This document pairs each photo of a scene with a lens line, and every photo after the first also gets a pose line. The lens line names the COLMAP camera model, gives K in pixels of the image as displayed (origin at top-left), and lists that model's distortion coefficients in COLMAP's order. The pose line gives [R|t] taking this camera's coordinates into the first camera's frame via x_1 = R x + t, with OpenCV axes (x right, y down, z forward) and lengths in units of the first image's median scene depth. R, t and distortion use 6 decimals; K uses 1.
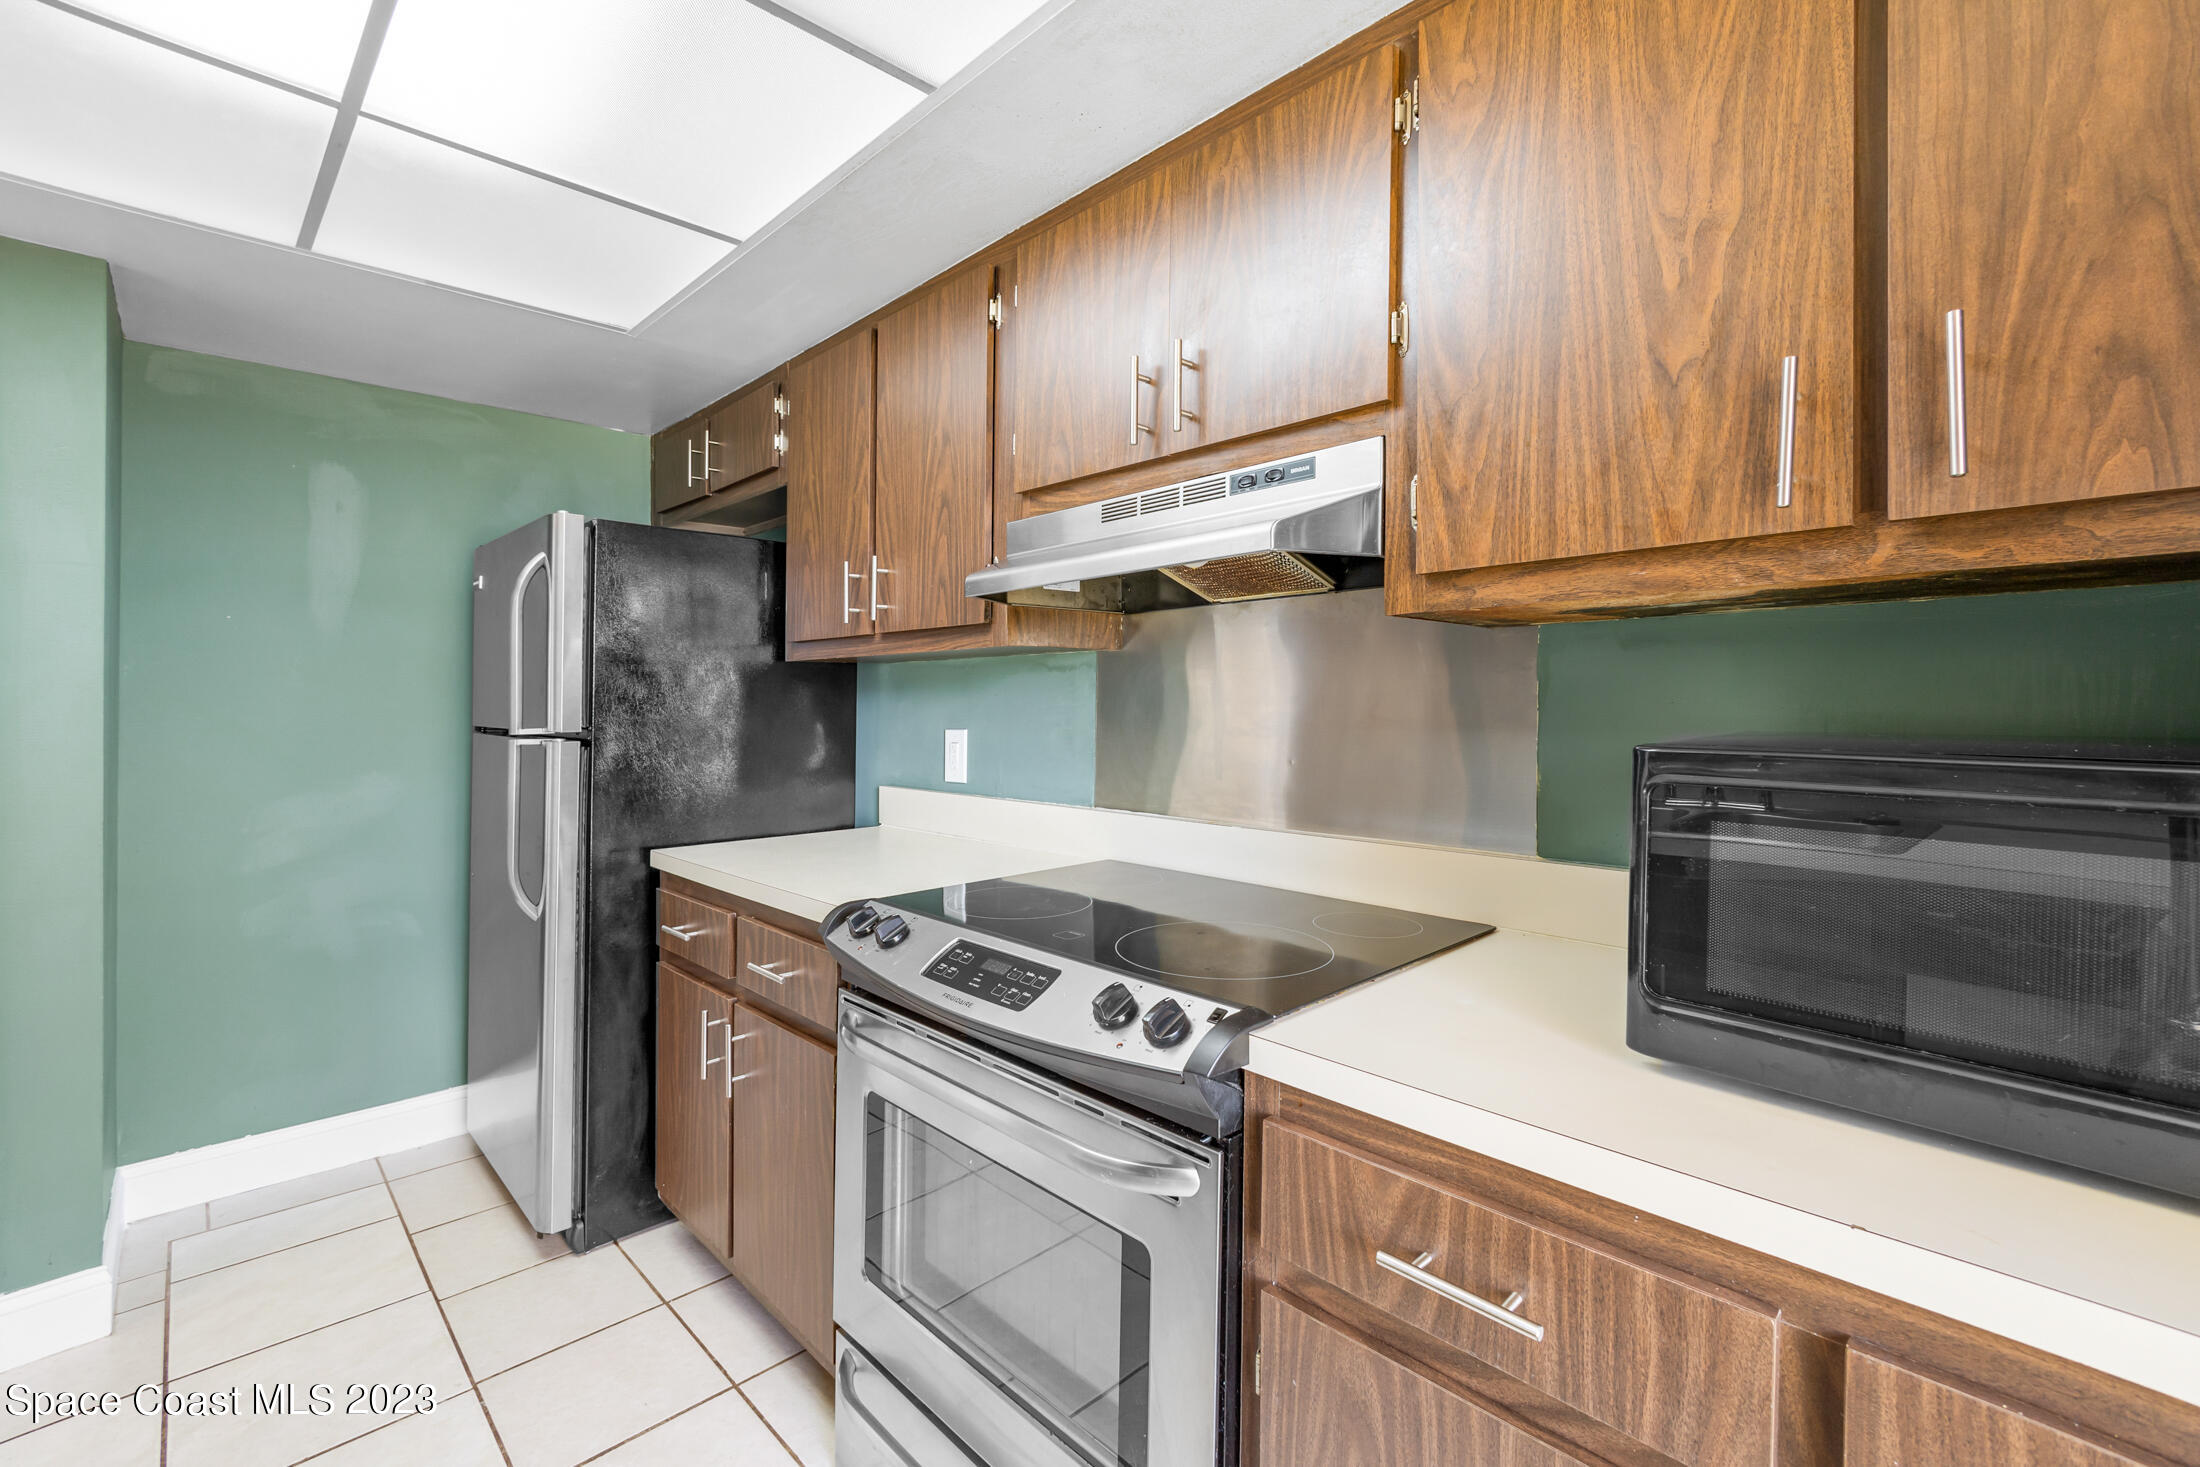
lens RADIAL K [[947.0, 0, 1098.6], [0, 947.0, 699.7], [0, 0, 1]] dist [-0.017093, 0.008581]
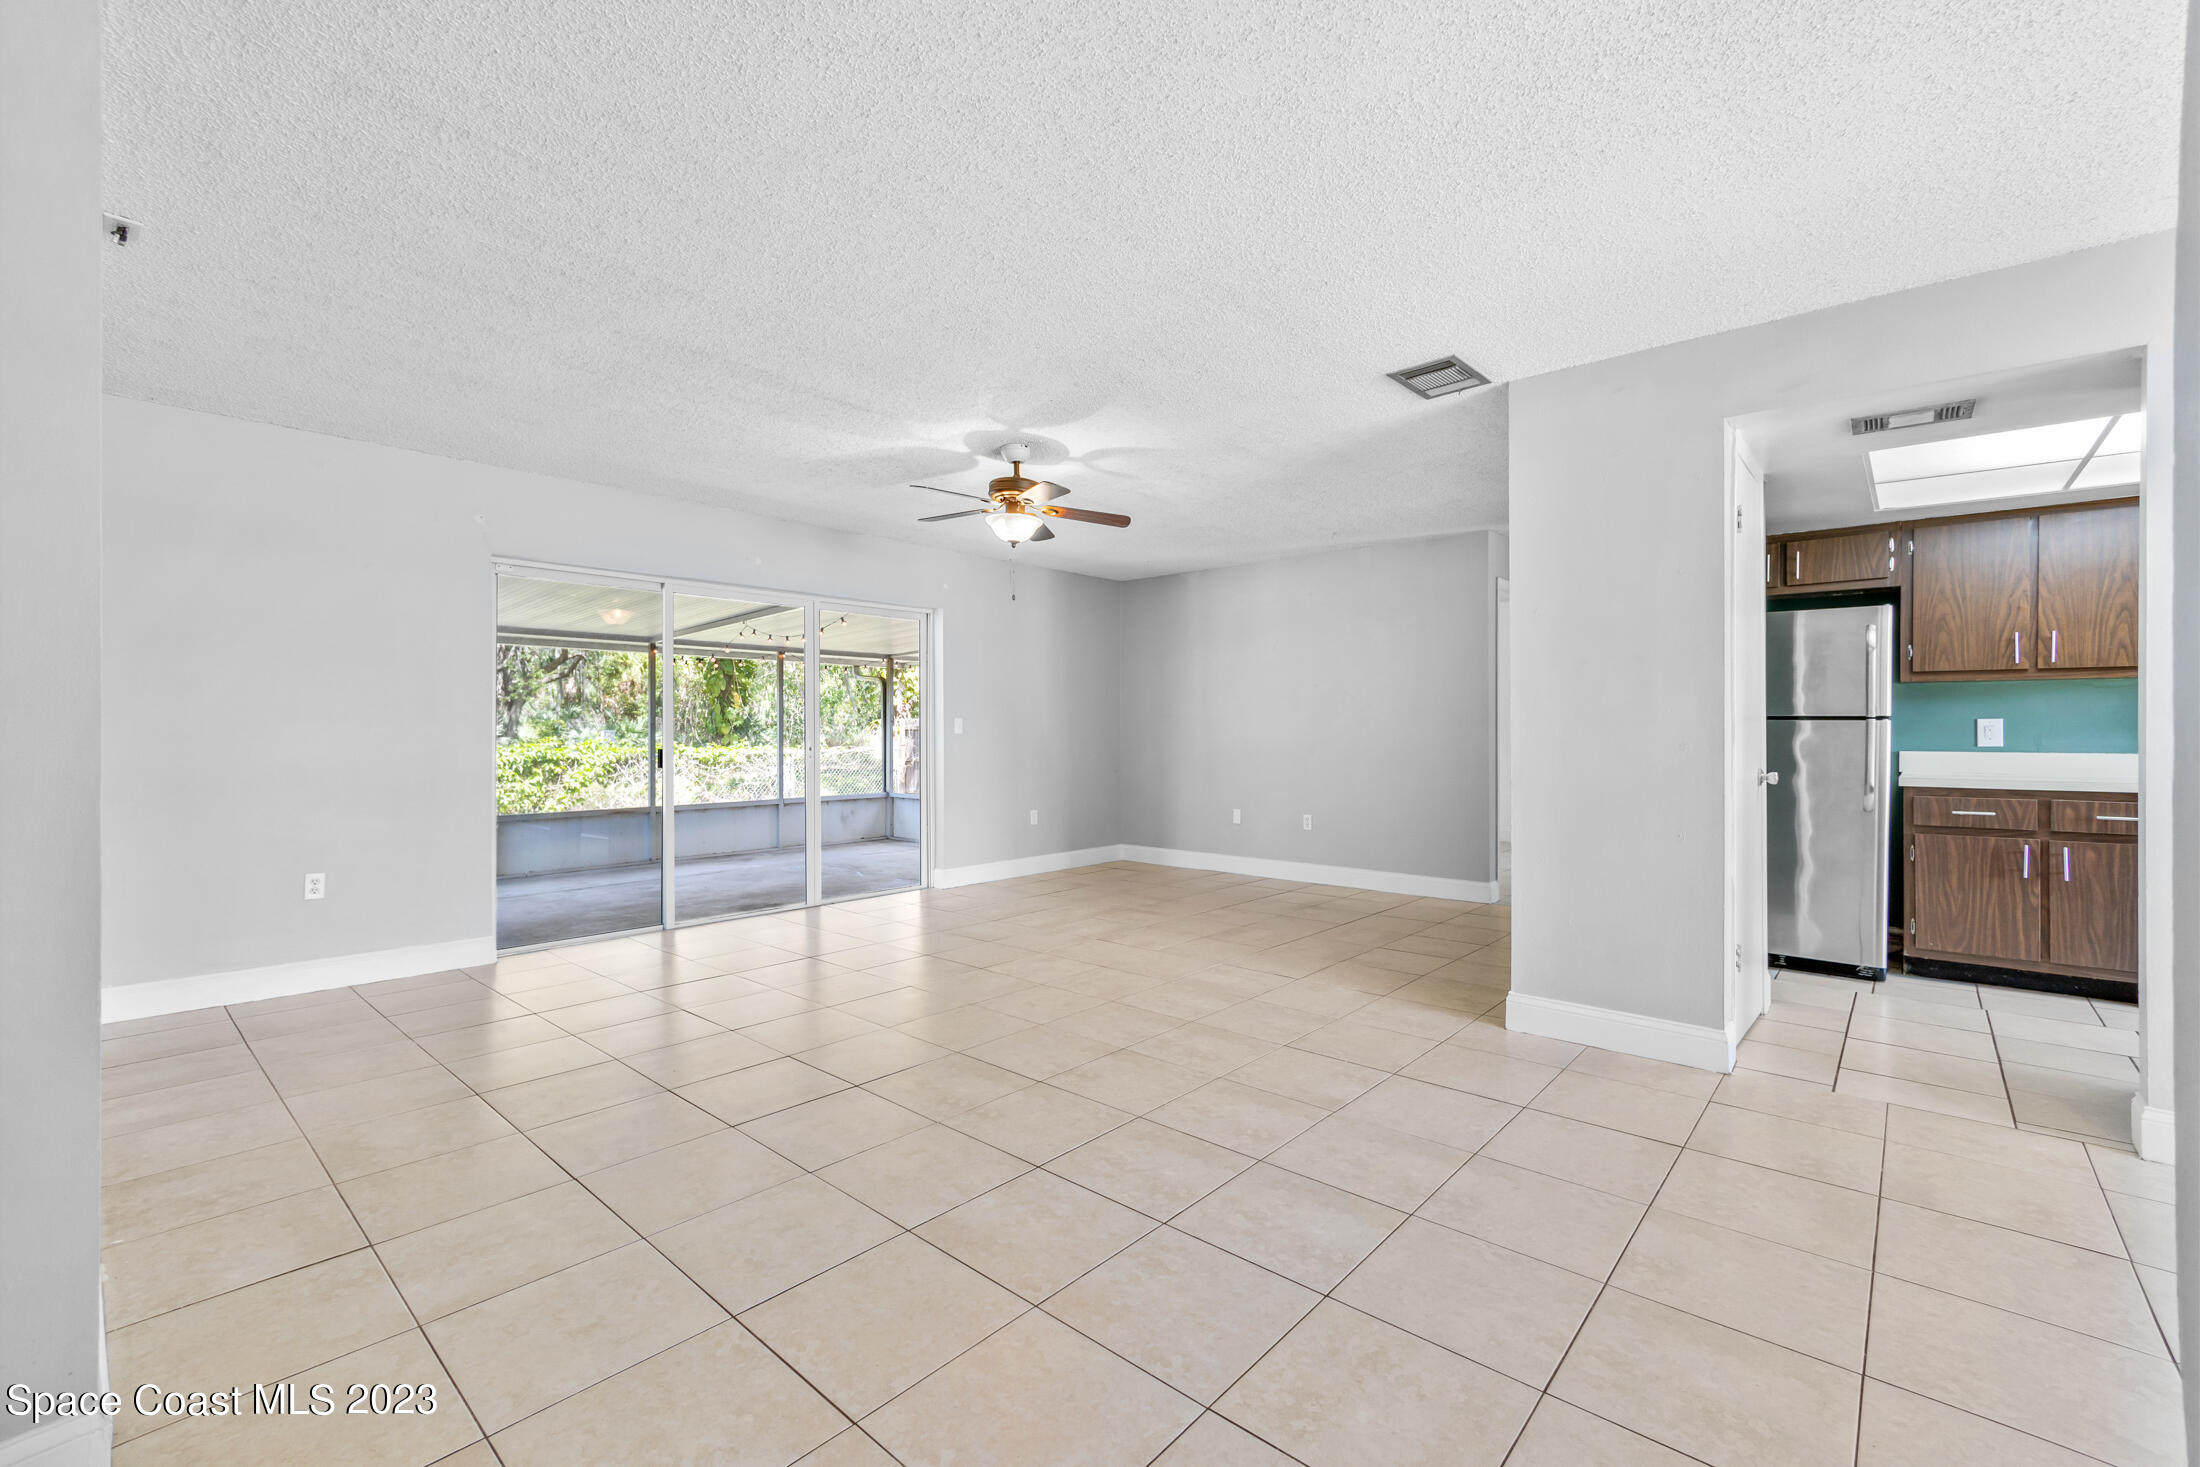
lens RADIAL K [[927.3, 0, 1103.7], [0, 927.3, 728.3], [0, 0, 1]] dist [-0.008505, 0.000373]
pose [[0.996290, 0.003859, 0.085972, -3.023619], [-0.004481, 0.999965, 0.007042, 0.067231], [-0.085942, -0.007402, 0.996273, -1.003928]]
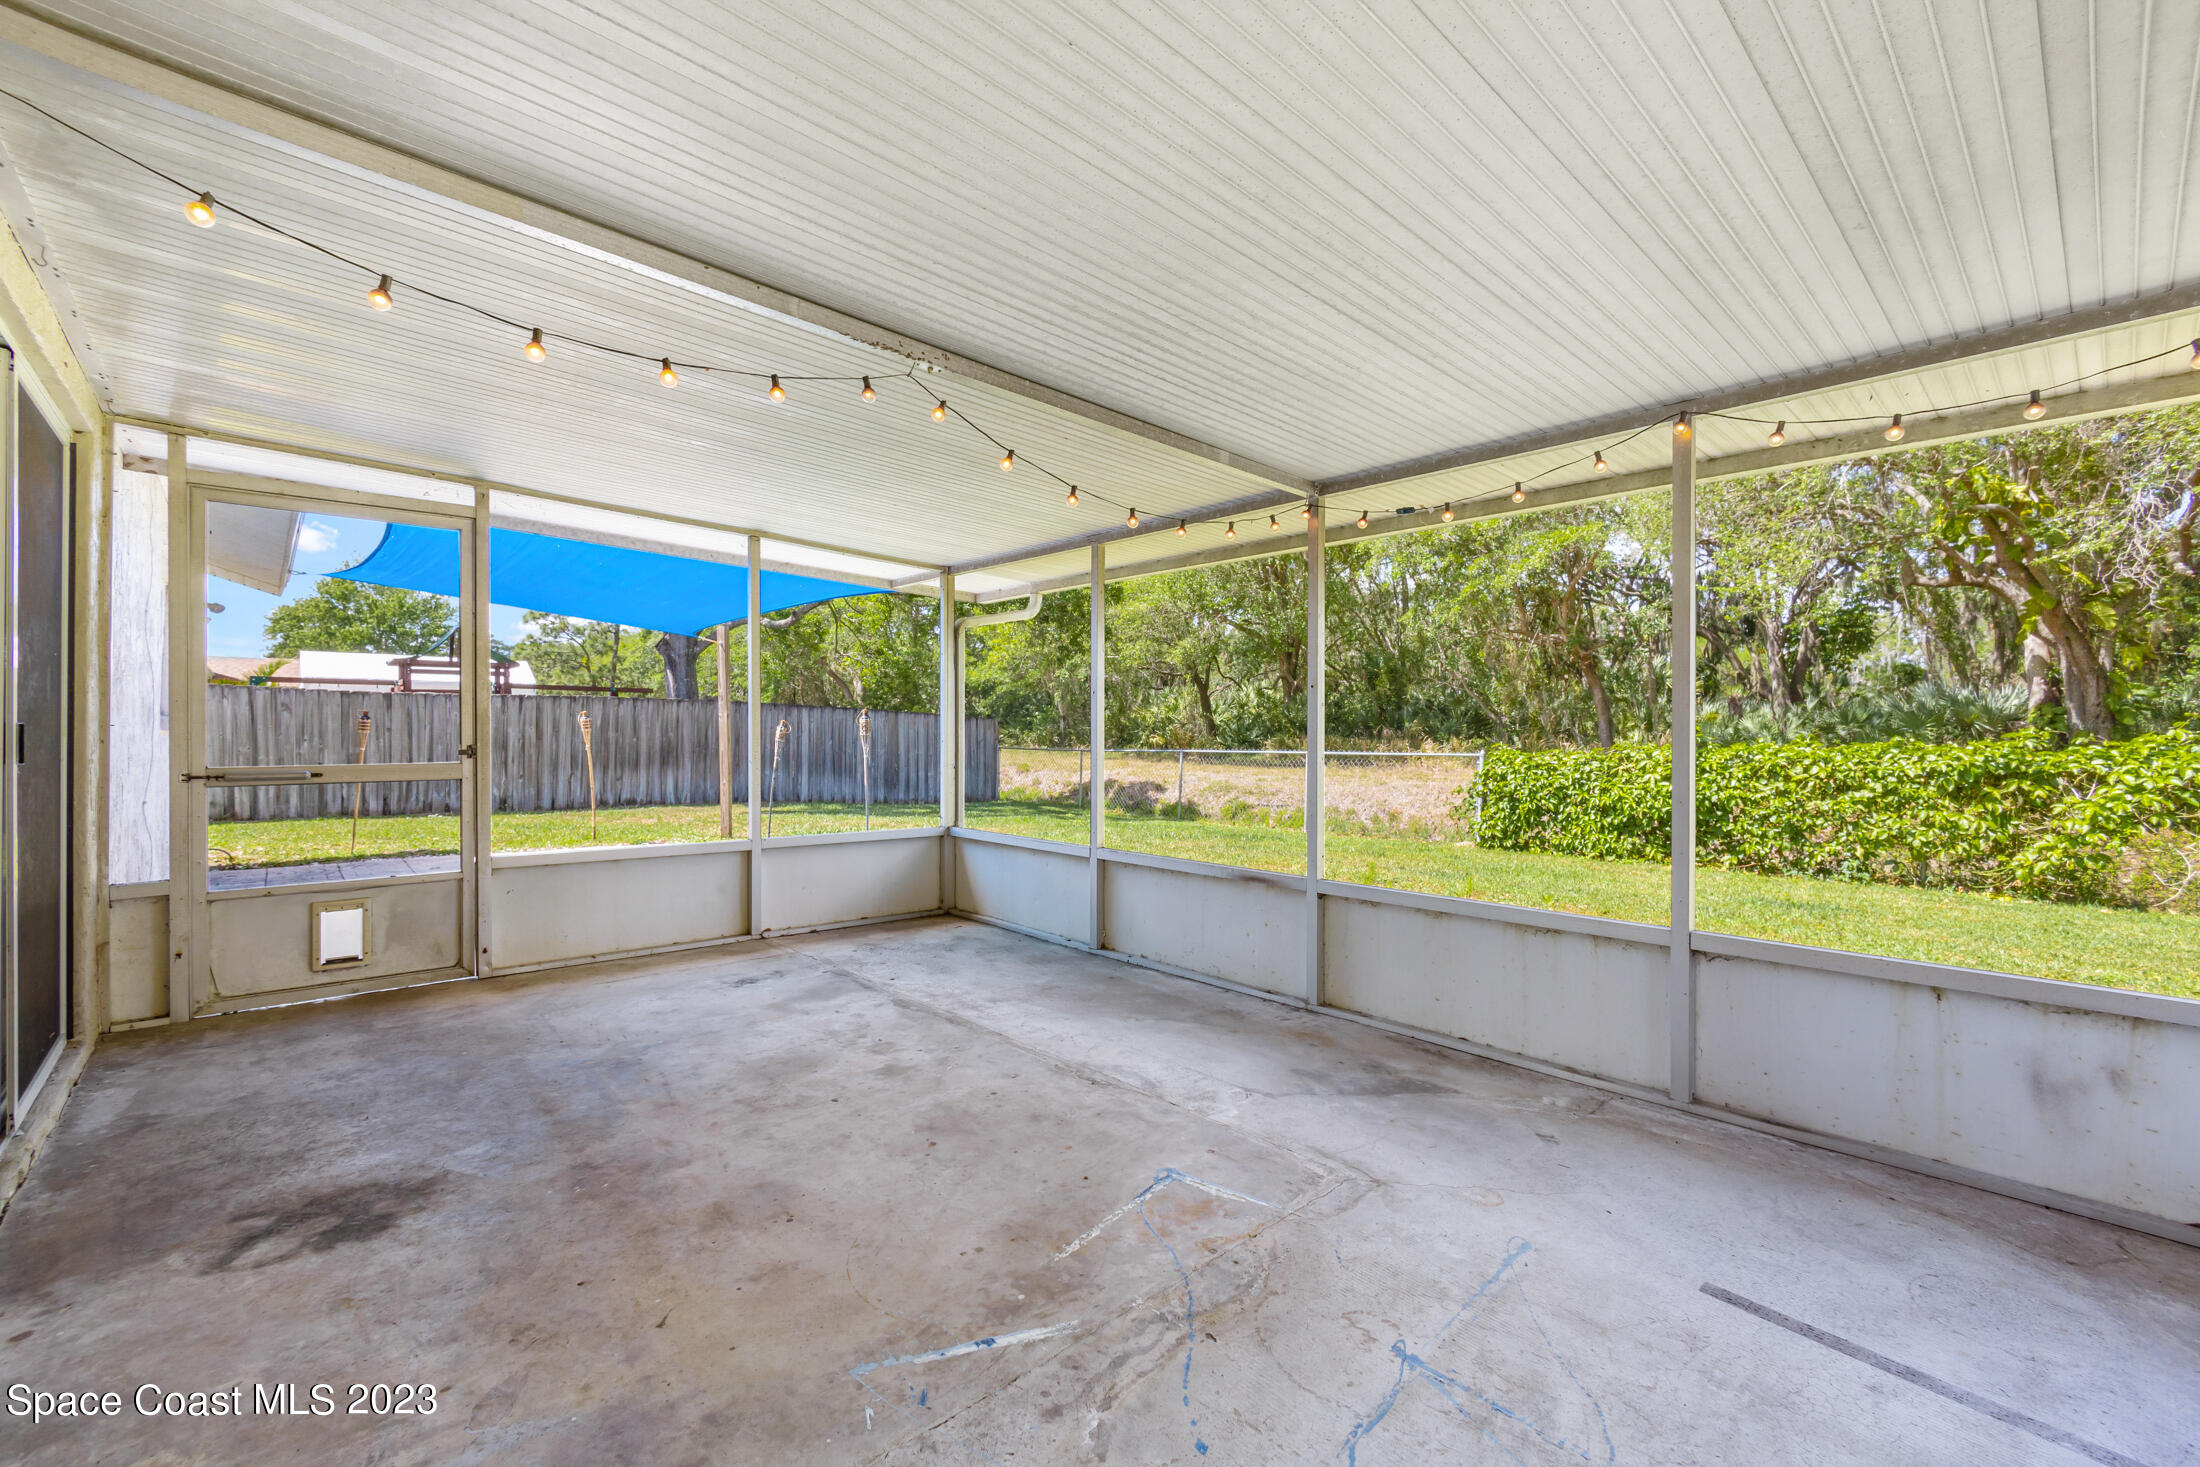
lens RADIAL K [[927.3, 0, 1103.7], [0, 927.3, 728.3], [0, 0, 1]] dist [-0.008505, 0.000373]
pose [[-0.020883, 0.003161, -0.999777, -2.861381], [0.008544, 0.999959, 0.002983, 0.188879], [0.999745, -0.008480, -0.020909, 4.135195]]
